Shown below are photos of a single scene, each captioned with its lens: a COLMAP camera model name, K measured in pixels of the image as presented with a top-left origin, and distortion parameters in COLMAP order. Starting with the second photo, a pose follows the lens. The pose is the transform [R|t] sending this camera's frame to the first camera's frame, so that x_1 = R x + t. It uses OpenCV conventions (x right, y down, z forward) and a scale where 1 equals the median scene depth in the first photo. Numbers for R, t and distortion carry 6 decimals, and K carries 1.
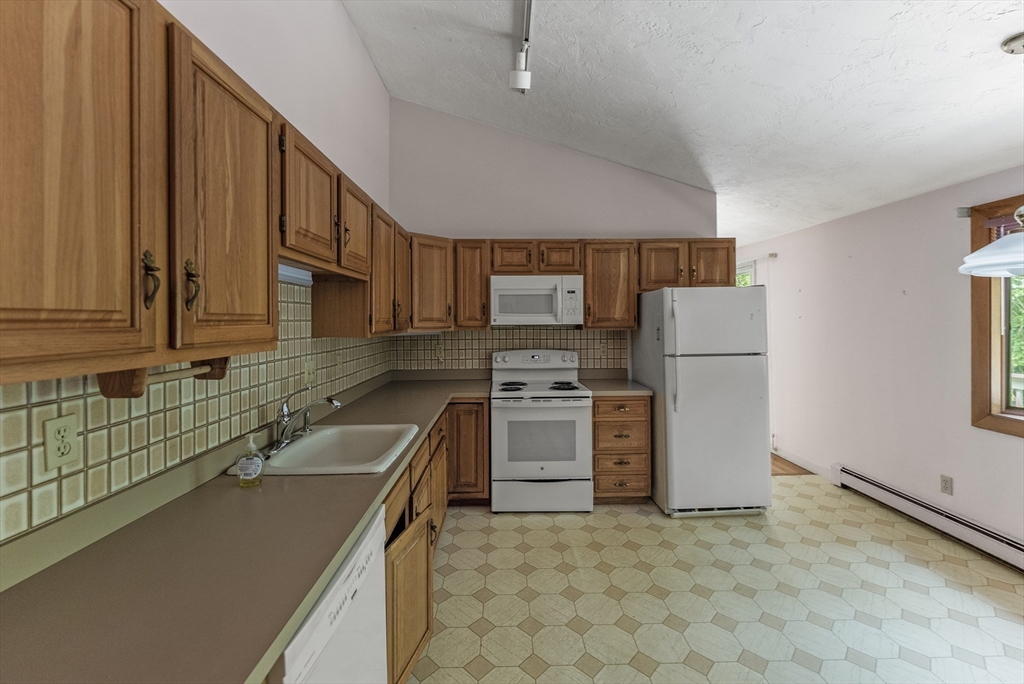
lens RADIAL K [[414.9, 0, 508.6], [0, 414.9, 318.4], [0, 0, 1]] dist [0.001662, -0.000165]
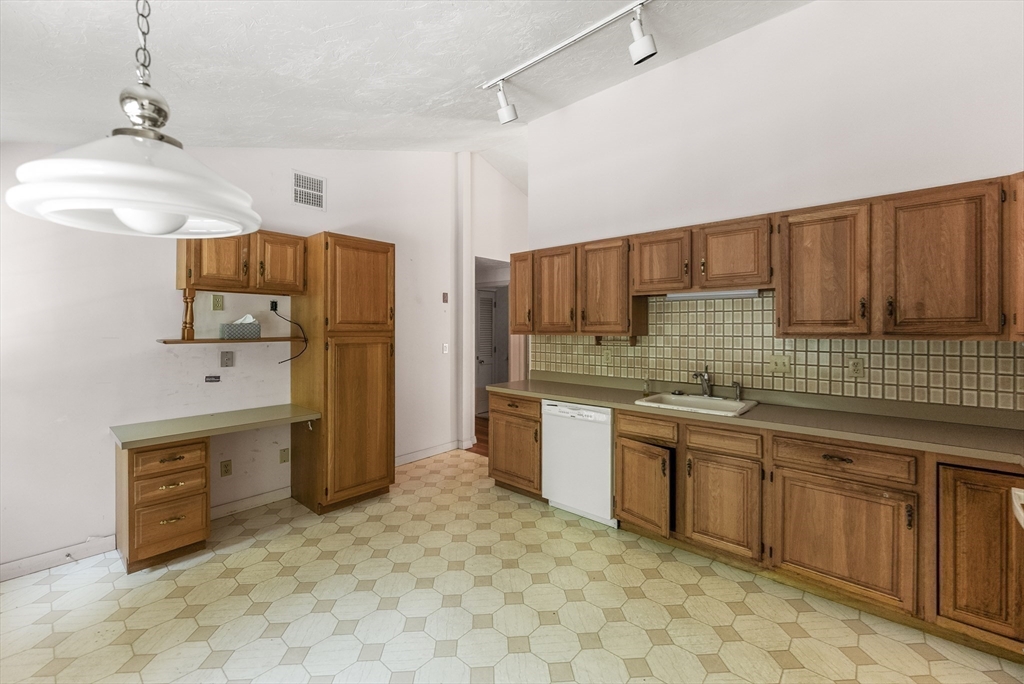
lens RADIAL K [[414.9, 0, 514.2], [0, 414.9, 342.5], [0, 0, 1]] dist [0.001662, -0.000165]
pose [[-0.667357, 0.014978, -0.744587, 0.760826], [0.008088, 0.999885, 0.012864, 0.036102], [0.744694, 0.002563, -0.667401, 0.969857]]
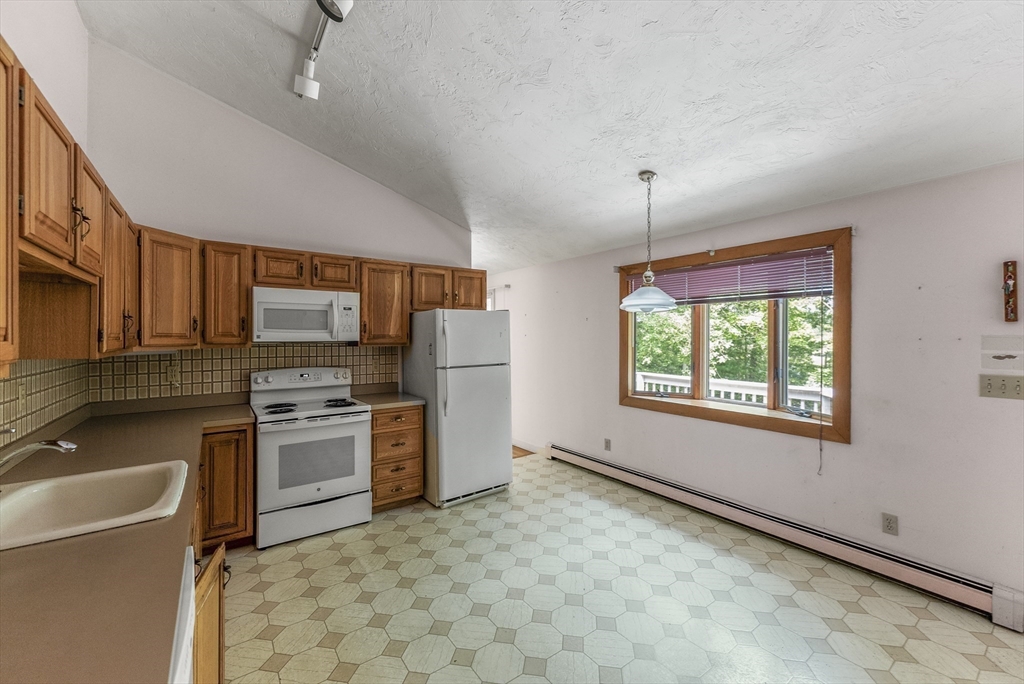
lens RADIAL K [[414.9, 0, 498.5], [0, 414.9, 334.3], [0, 0, 1]] dist [0.001662, -0.000165]
pose [[0.829115, 0.007823, 0.559023, -0.125934], [-0.006850, 0.999969, -0.003833, -0.000583], [-0.559036, -0.000651, 0.829143, -0.043843]]
